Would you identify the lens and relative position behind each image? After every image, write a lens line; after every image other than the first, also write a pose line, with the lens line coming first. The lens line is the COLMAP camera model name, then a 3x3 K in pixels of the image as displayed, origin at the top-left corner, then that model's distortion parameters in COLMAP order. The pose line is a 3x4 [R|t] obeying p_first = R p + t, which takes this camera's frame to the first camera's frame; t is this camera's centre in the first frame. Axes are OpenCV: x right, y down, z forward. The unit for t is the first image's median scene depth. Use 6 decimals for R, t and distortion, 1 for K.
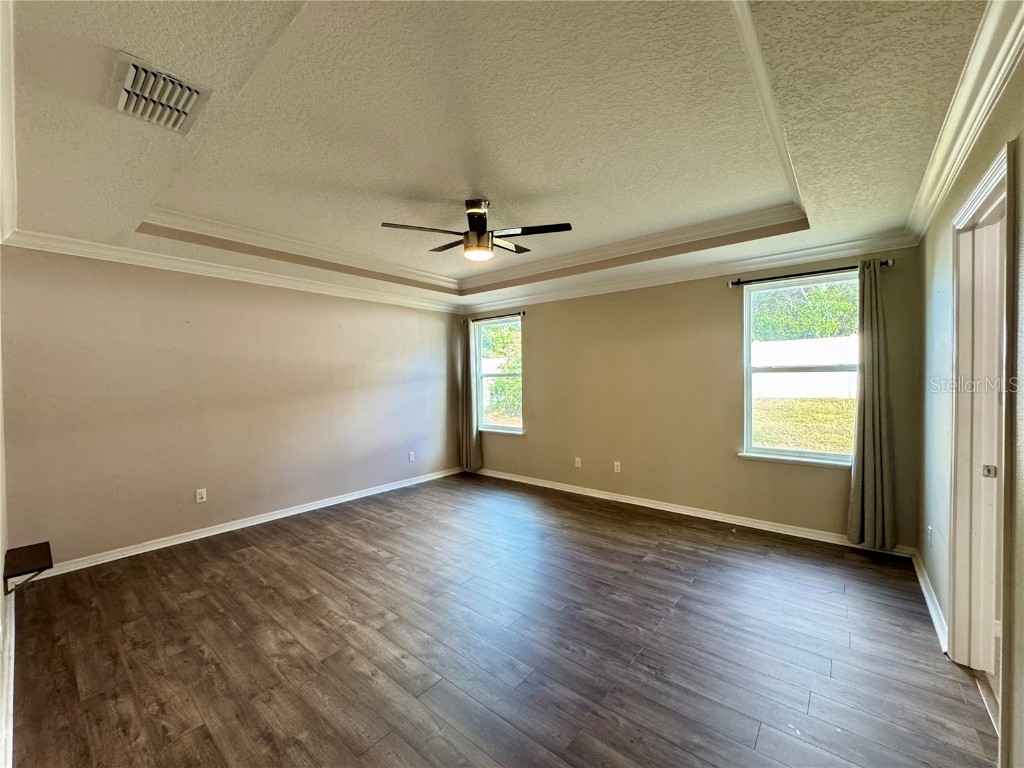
lens RADIAL K [[408.8, 0, 512.0], [0, 408.8, 384.0], [0, 0, 1]] dist [-0.006998, -0.000034]
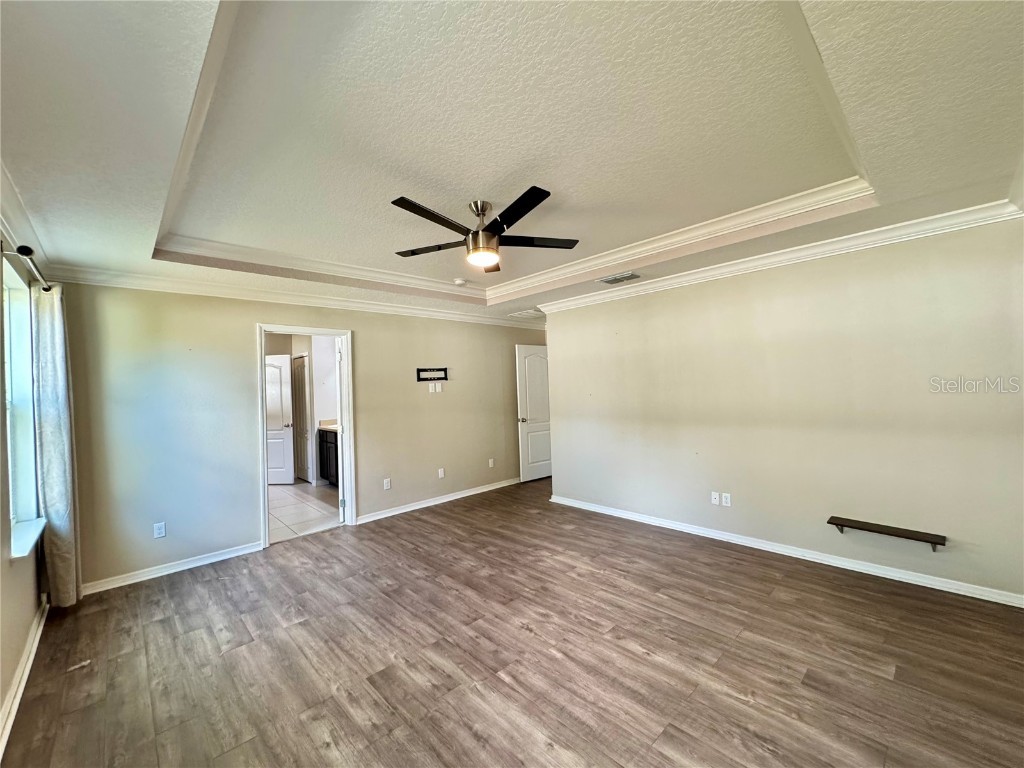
lens RADIAL K [[408.8, 0, 512.0], [0, 408.8, 384.0], [0, 0, 1]] dist [-0.006998, -0.000034]
pose [[-0.991721, 0.048646, 0.118838, -0.239053], [0.050337, 0.998669, 0.011268, -0.046815], [-0.118131, 0.017157, -0.992850, 1.892790]]
